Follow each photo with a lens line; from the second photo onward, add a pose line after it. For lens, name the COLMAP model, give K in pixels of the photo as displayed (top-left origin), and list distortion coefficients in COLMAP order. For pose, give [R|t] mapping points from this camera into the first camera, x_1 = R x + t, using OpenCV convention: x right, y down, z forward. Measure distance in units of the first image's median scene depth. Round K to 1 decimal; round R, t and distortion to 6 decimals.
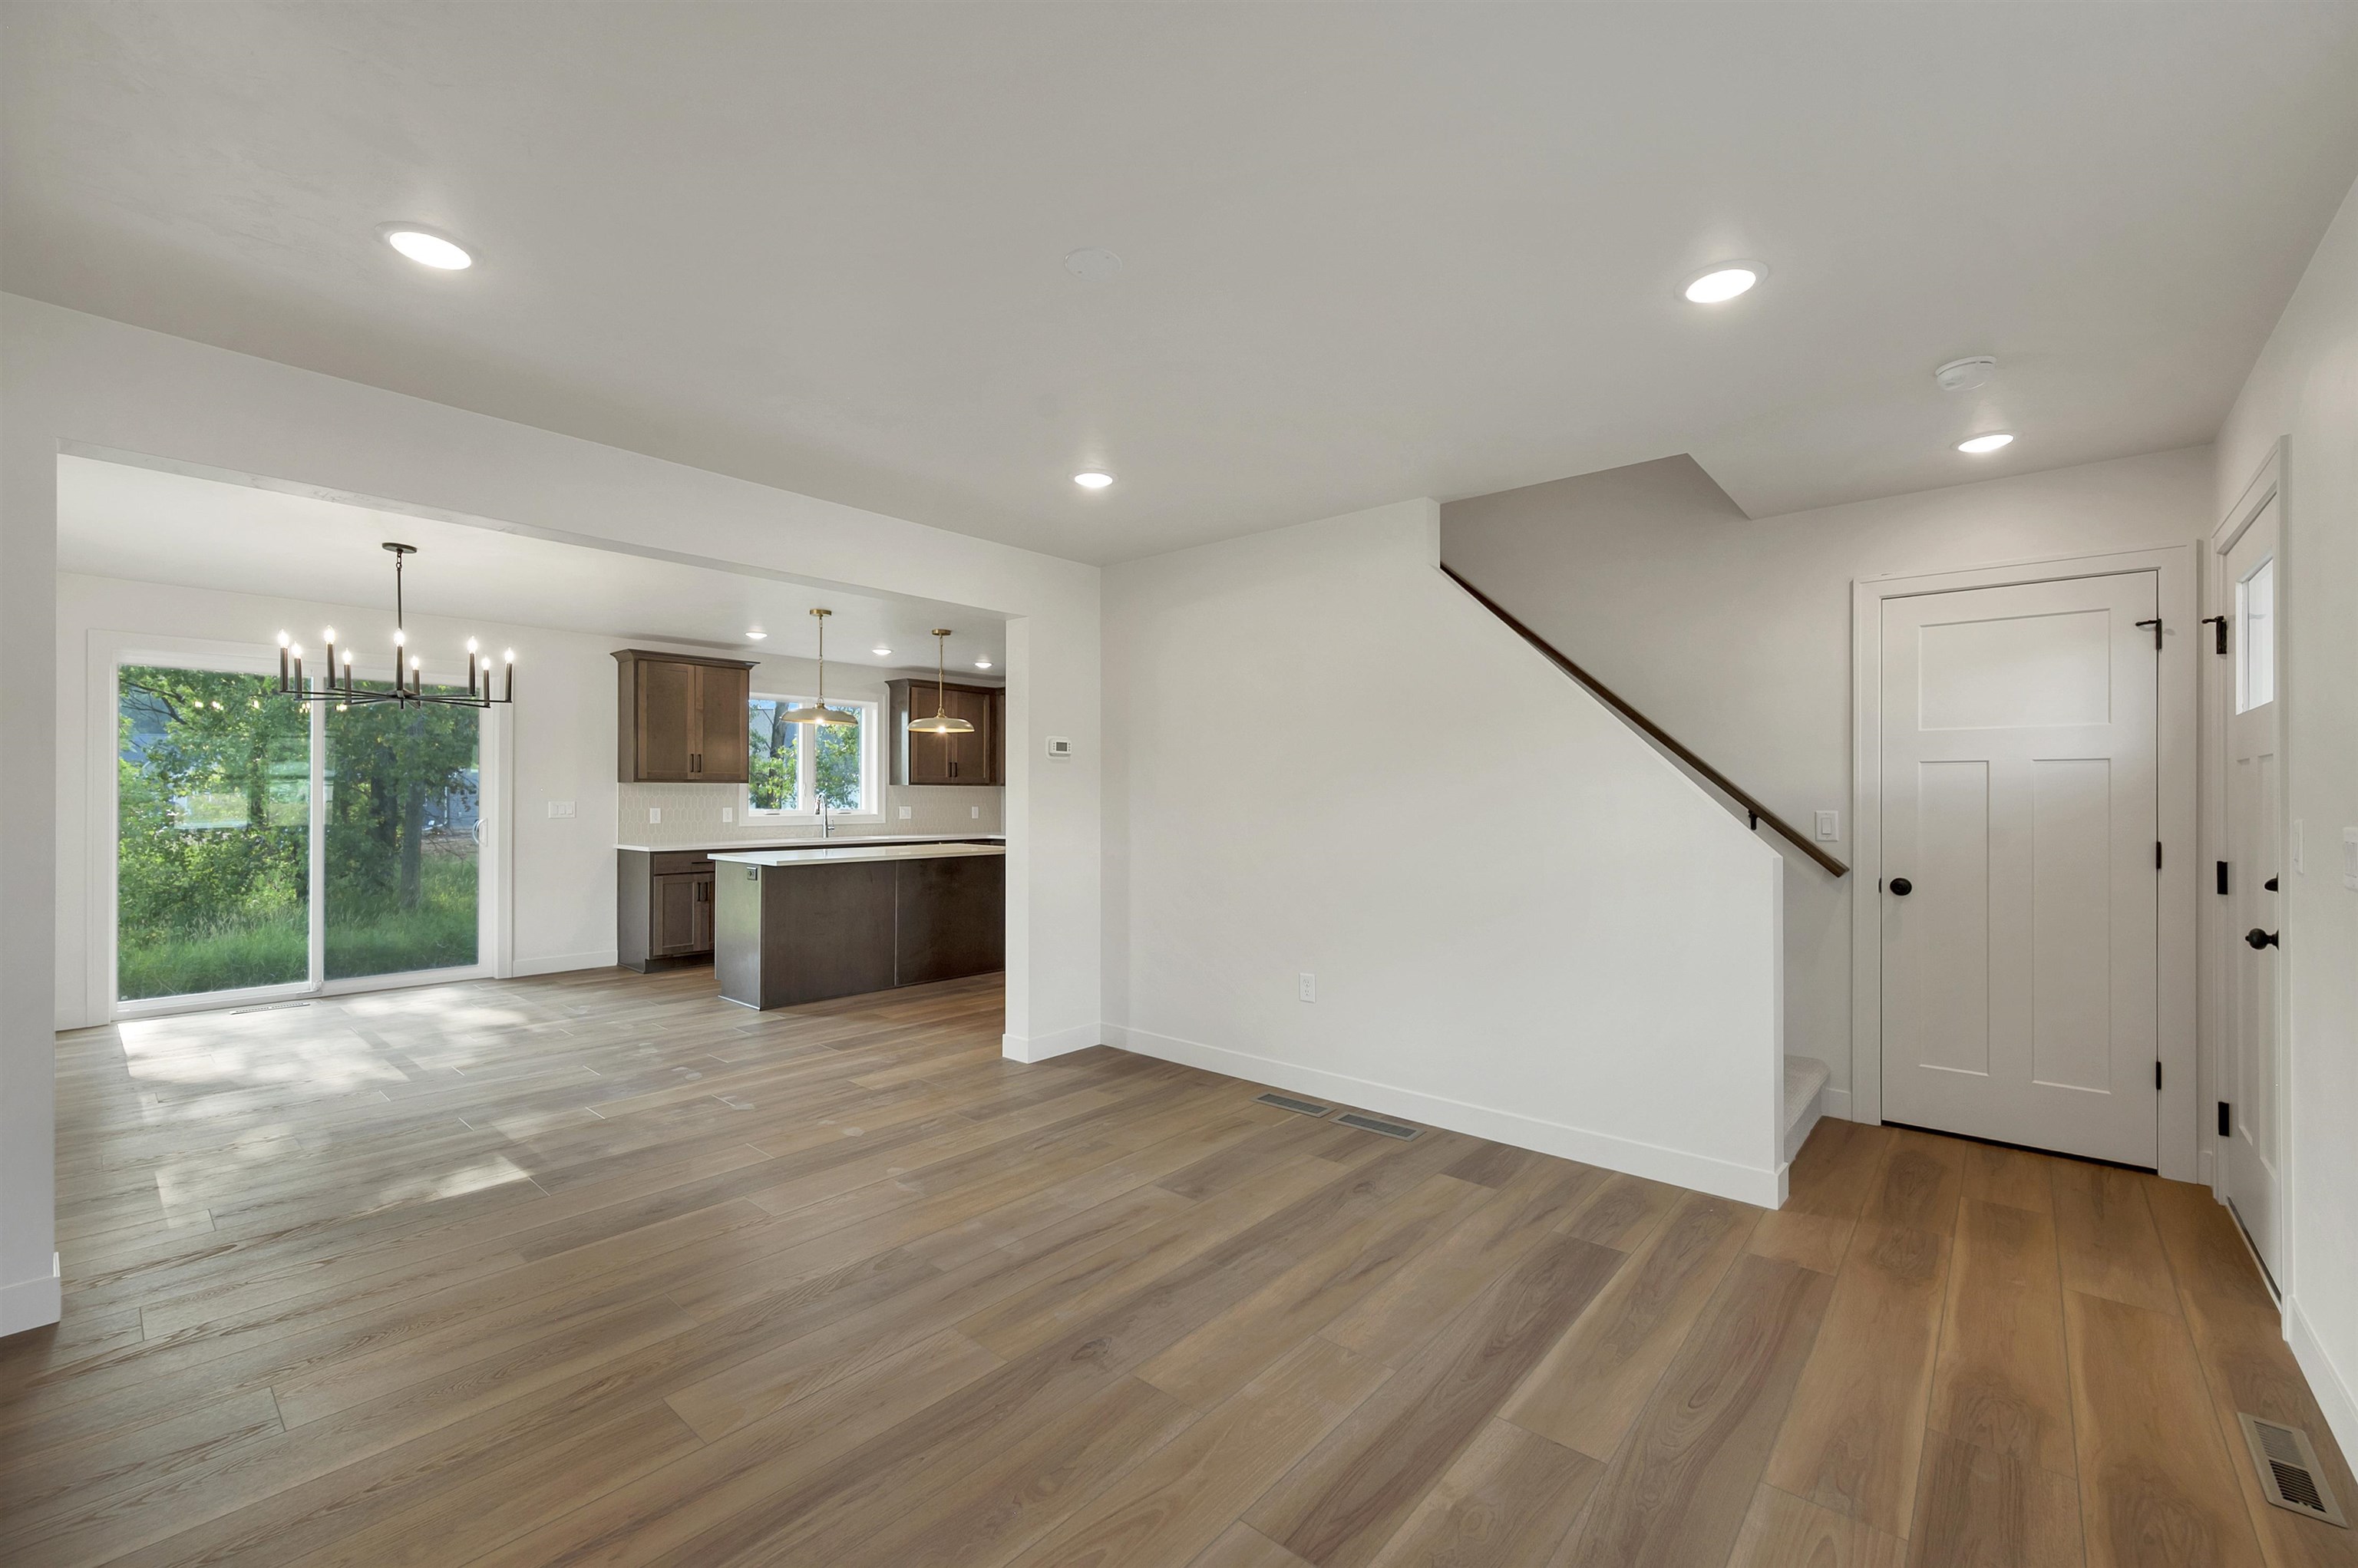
lens RADIAL K [[951.9, 0, 1188.0], [0, 951.9, 797.9], [0, 0, 1]] dist [0.005332, -0.000361]
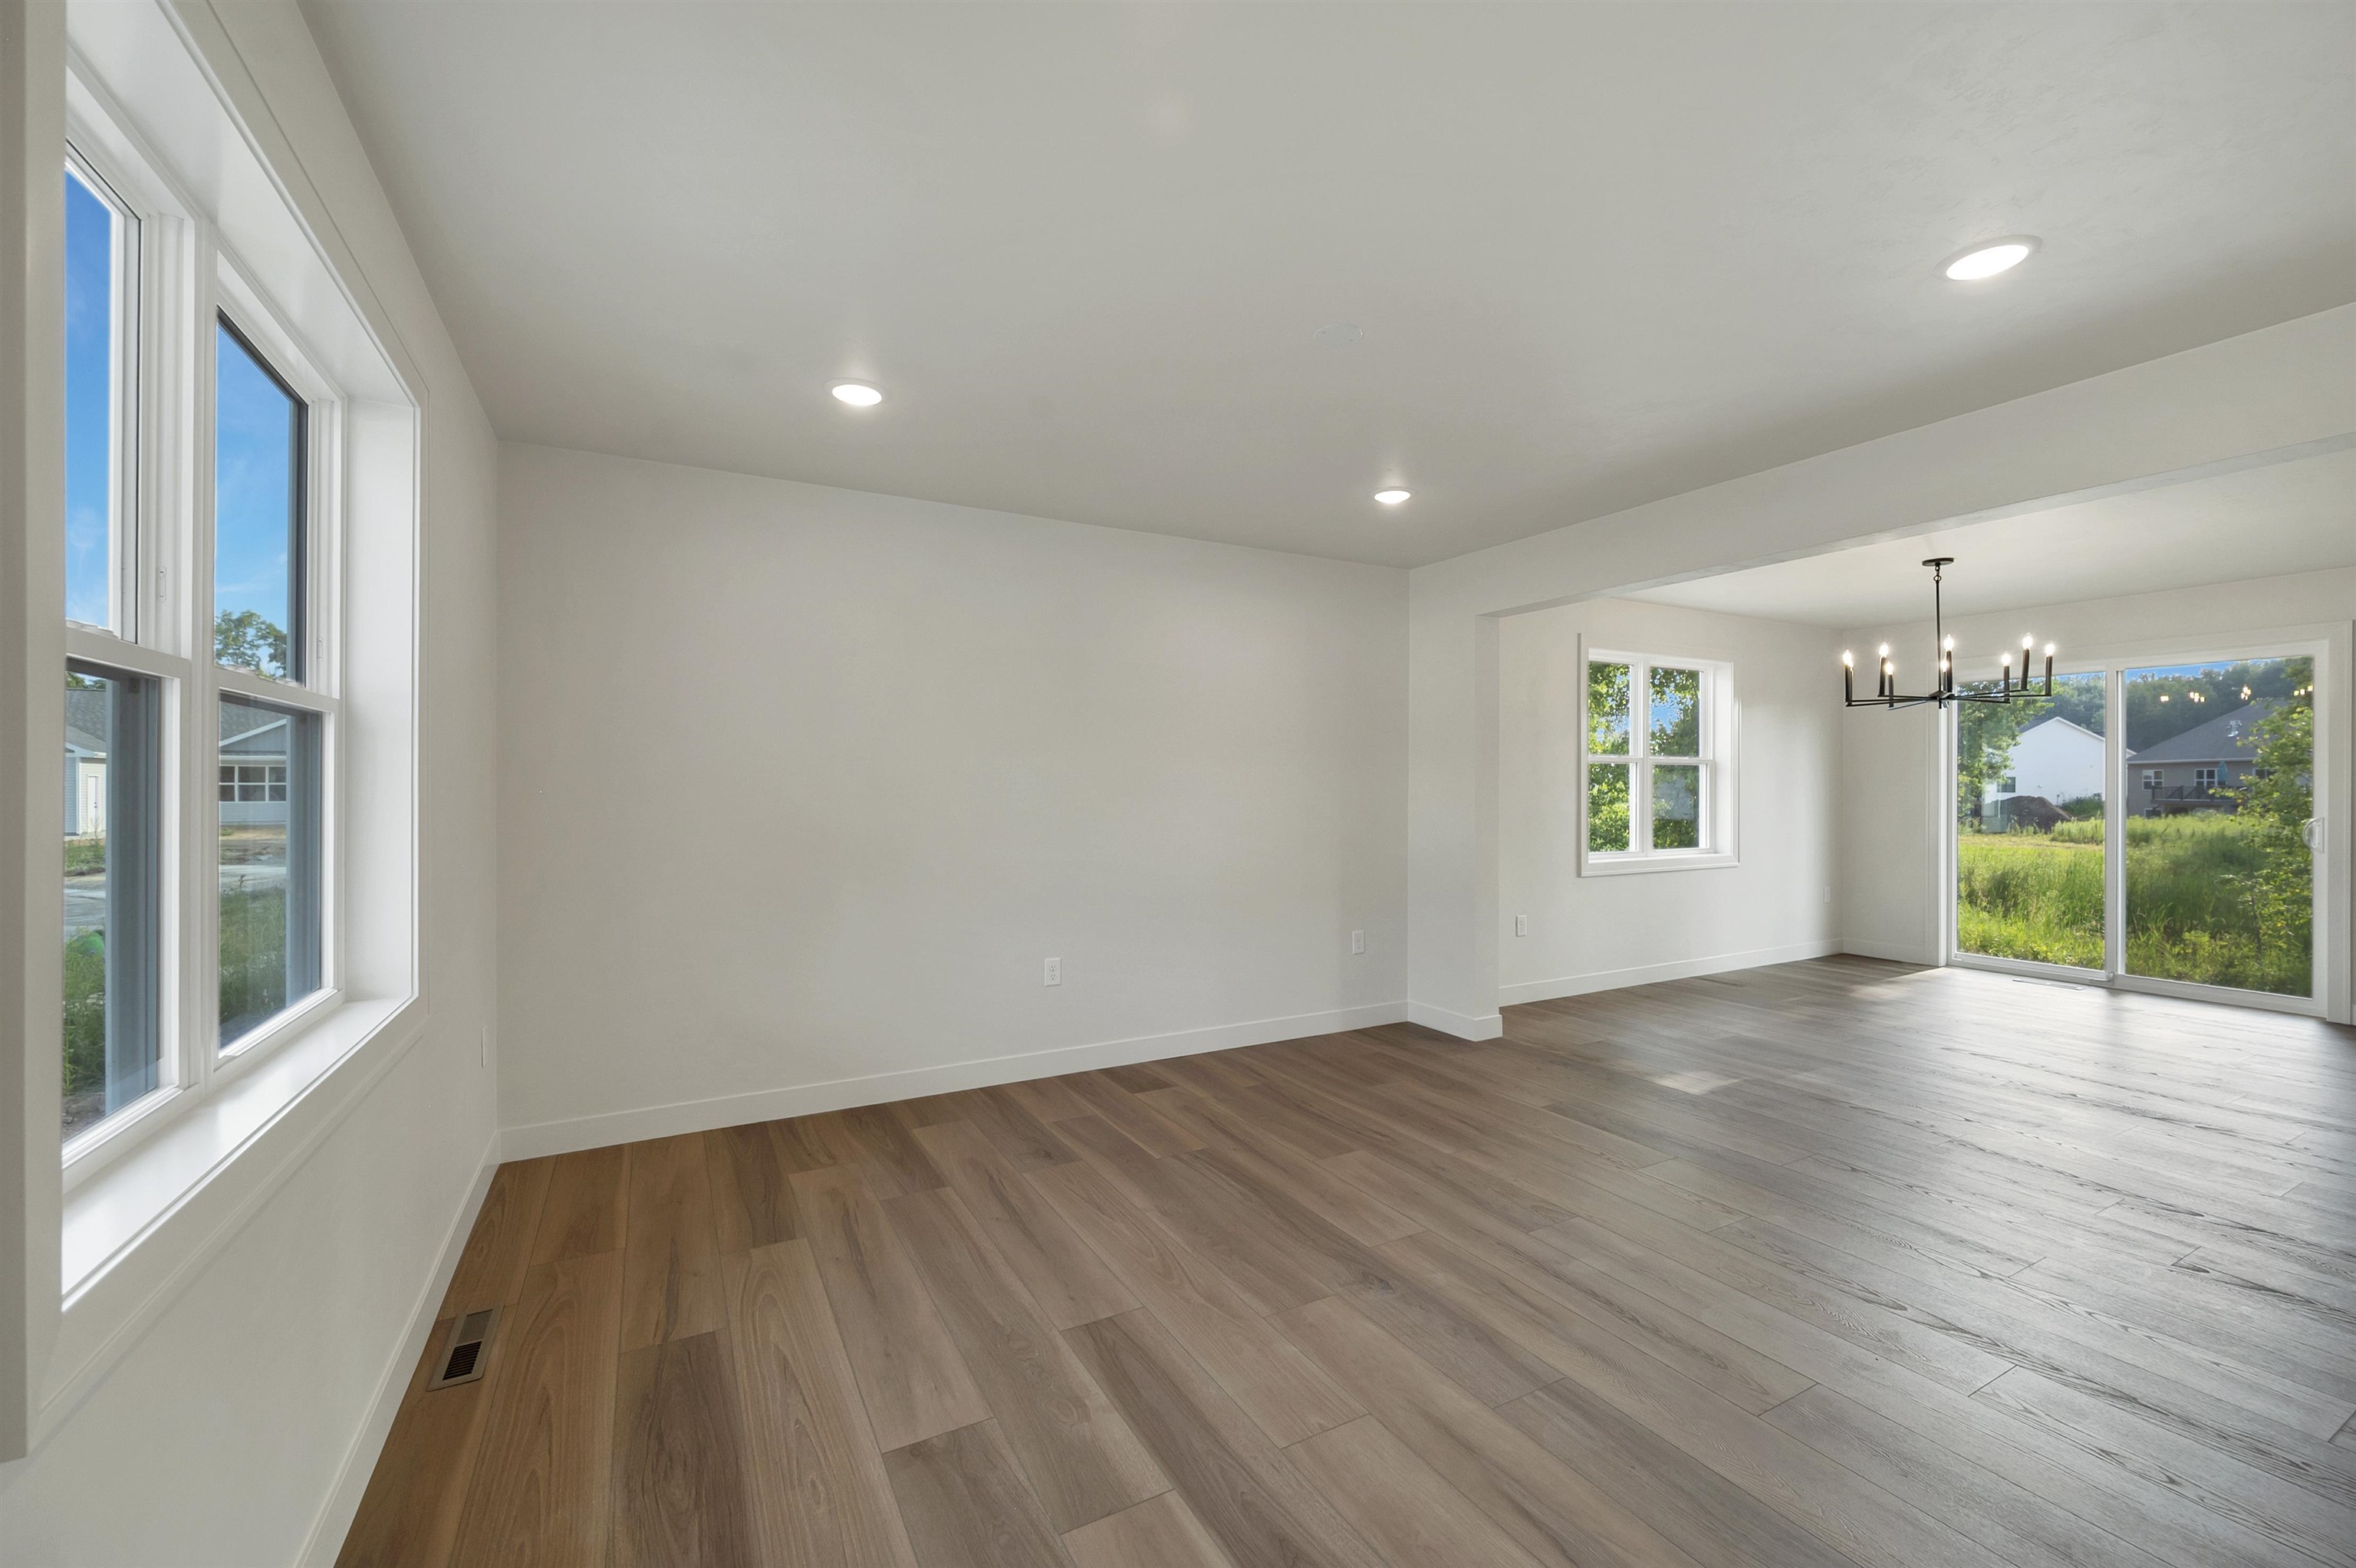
lens RADIAL K [[958.0, 0, 1193.7], [0, 958.0, 787.7], [0, 0, 1]] dist [-0.000604, 0.000098]
pose [[-0.332294, -0.002379, -0.943173, 0.597797], [-0.002439, 0.999996, -0.001663, 0.000996], [0.943173, 0.001747, -0.332298, 0.679865]]
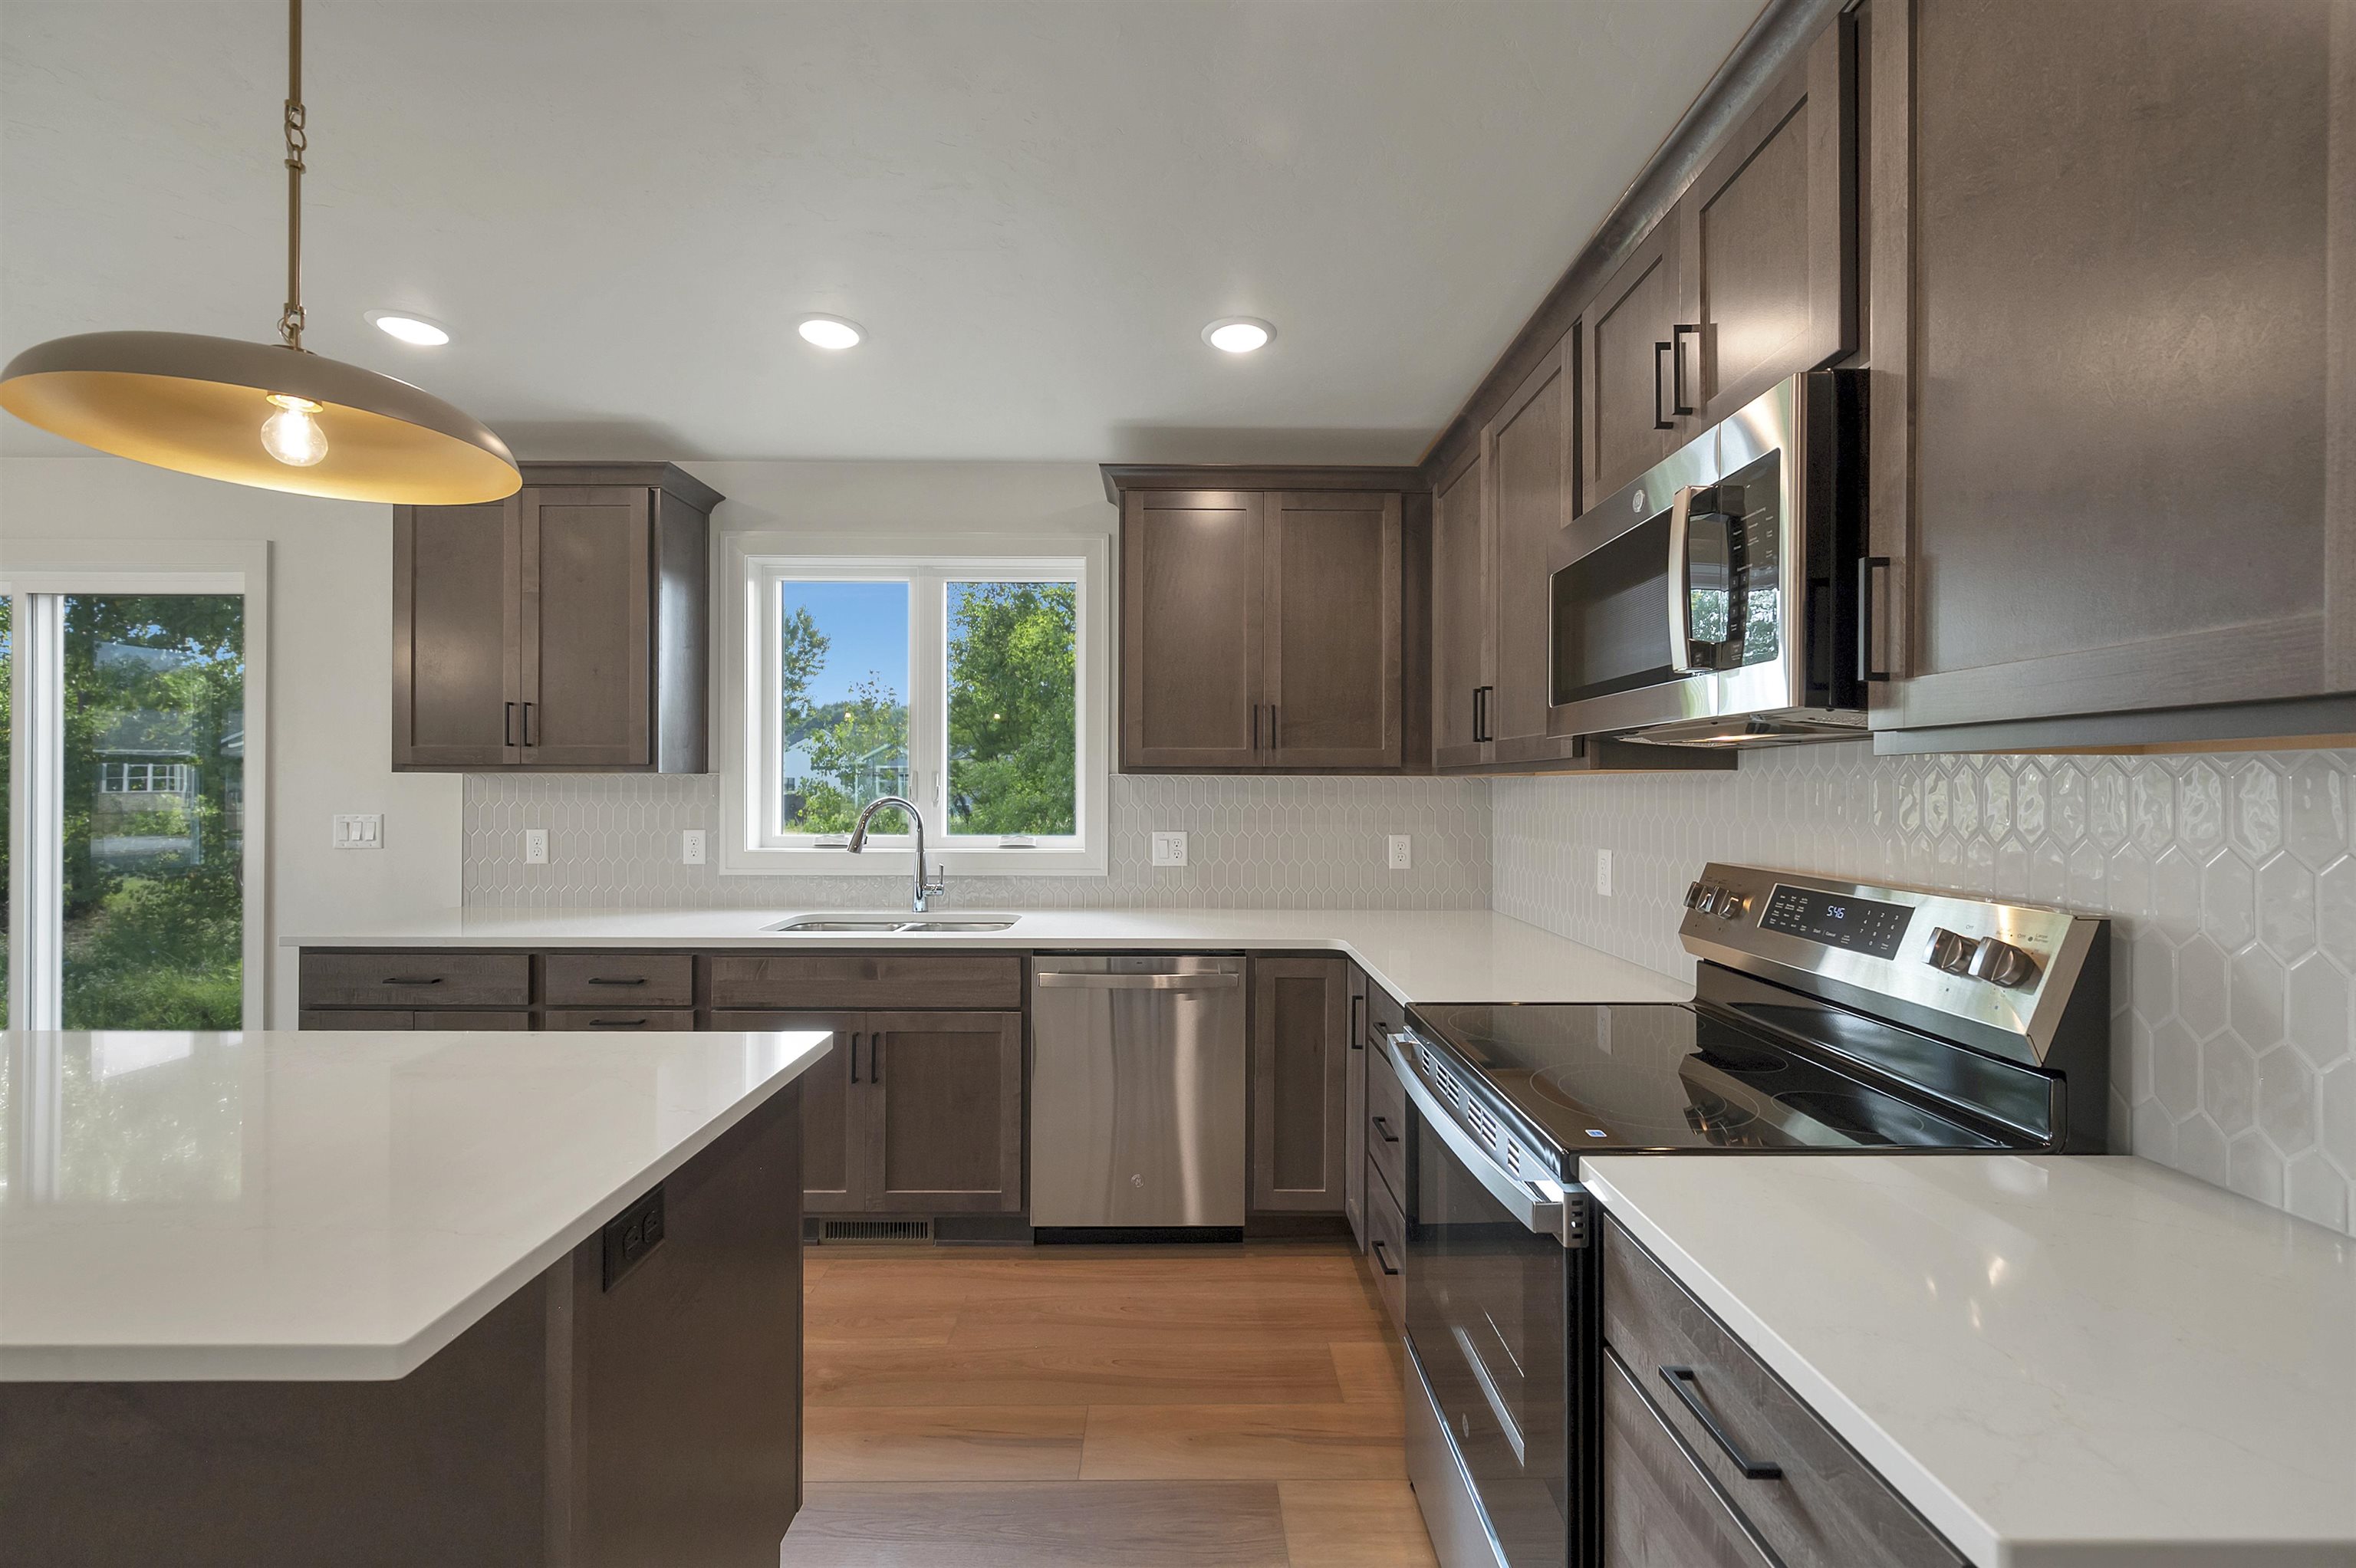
lens RADIAL K [[958.0, 0, 1178.3], [0, 958.0, 787.8], [0, 0, 1]] dist [-0.000604, 0.000098]
pose [[0.652676, -0.000260, -0.757637, -0.029554], [-0.002961, 0.999991, -0.002894, -0.017620], [0.757631, 0.004132, 0.652670, 1.843620]]
